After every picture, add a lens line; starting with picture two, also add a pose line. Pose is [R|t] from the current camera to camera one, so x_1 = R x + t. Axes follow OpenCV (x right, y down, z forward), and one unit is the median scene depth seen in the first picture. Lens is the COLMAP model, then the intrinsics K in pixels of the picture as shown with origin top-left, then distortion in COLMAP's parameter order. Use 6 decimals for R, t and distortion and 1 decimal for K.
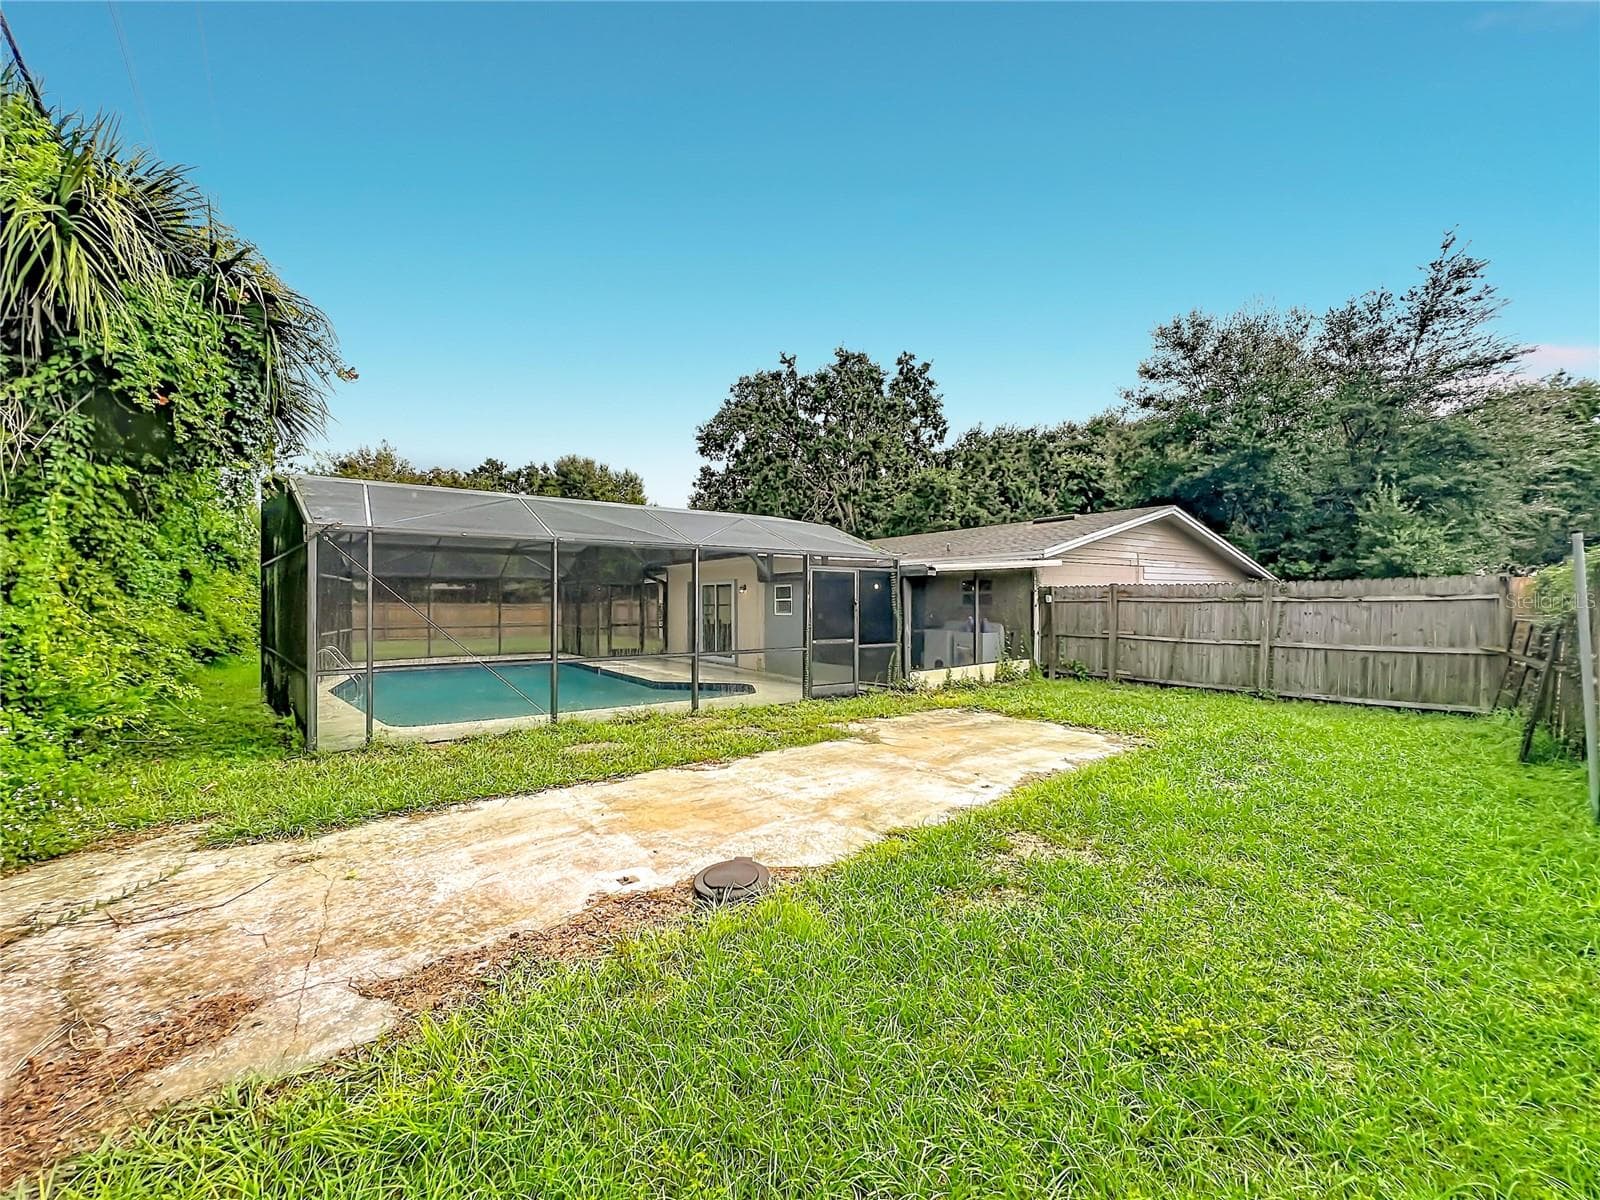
lens RADIAL K [[659.8, 0, 800.0], [0, 659.8, 600.0], [0, 0, 1]] dist [-0.008057, -0.000056]
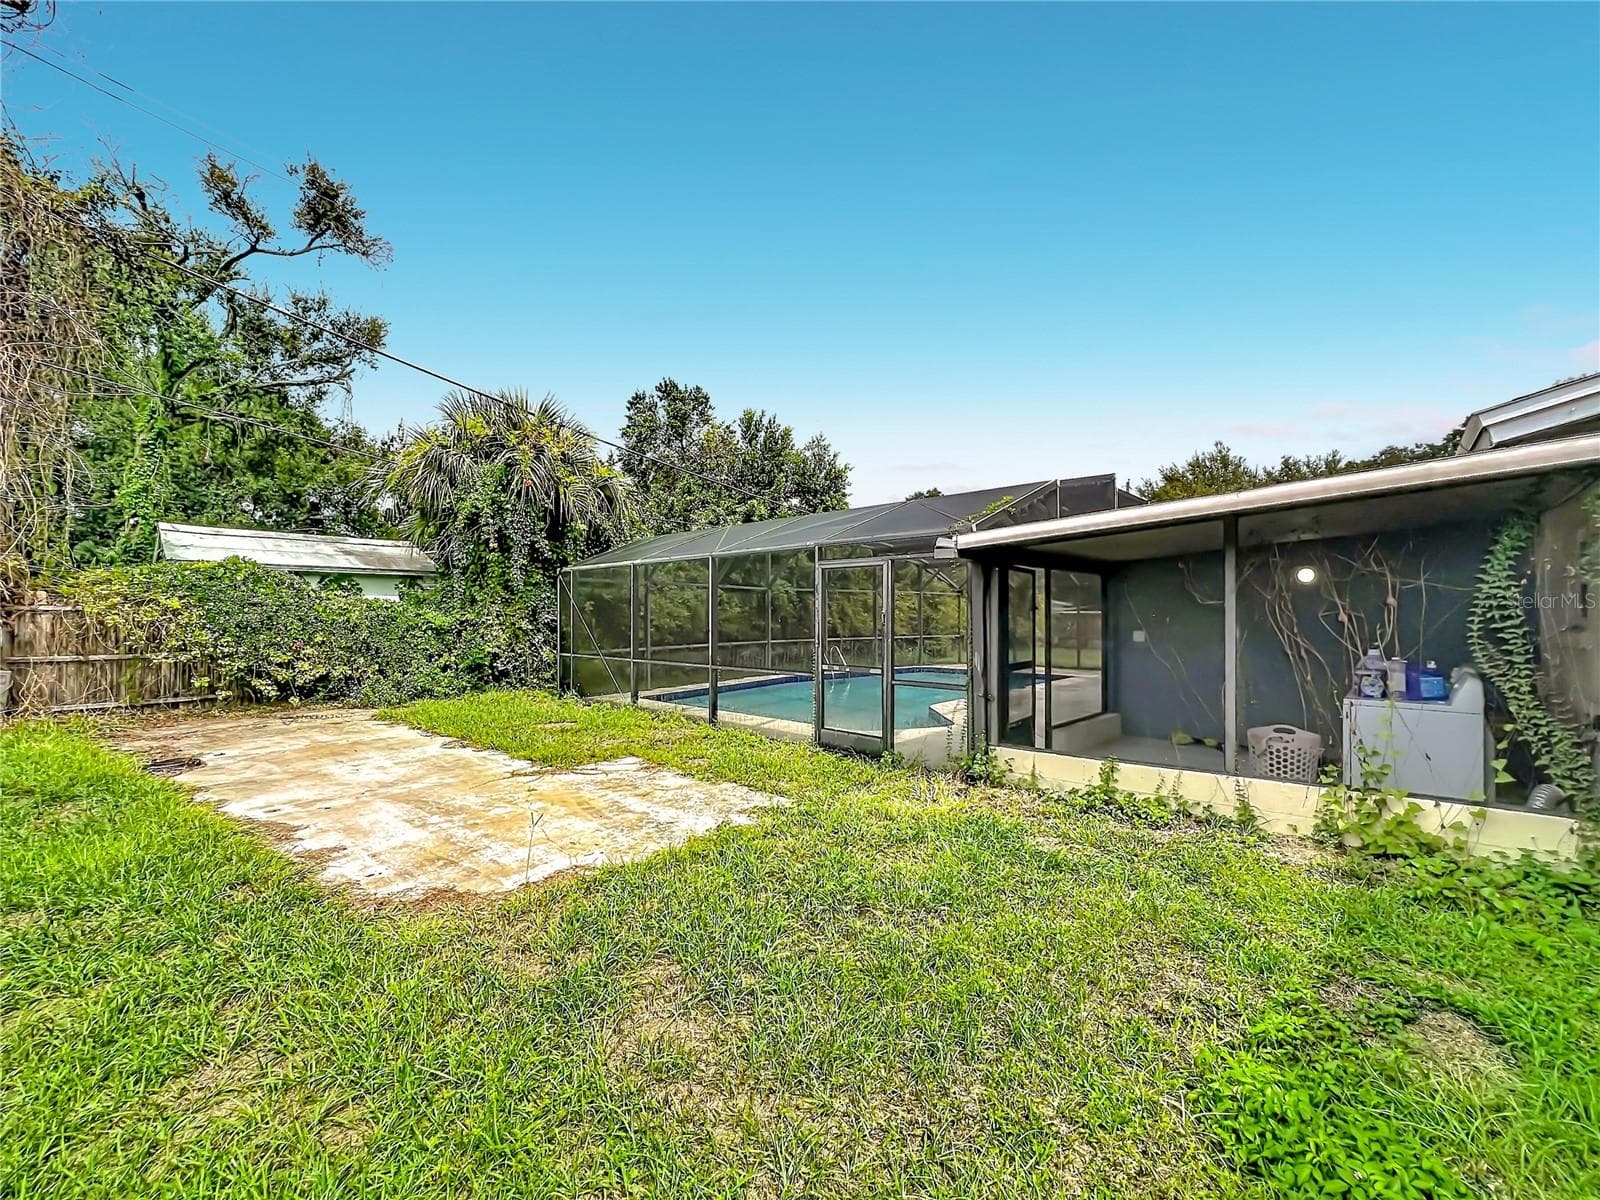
lens RADIAL K [[659.8, 0, 800.0], [0, 659.8, 600.0], [0, 0, 1]] dist [-0.008057, -0.000056]
pose [[0.211521, -0.002341, -0.977371, 0.709125], [0.000467, 0.999997, -0.002295, -0.006185], [0.977373, 0.000029, 0.211521, 0.804248]]
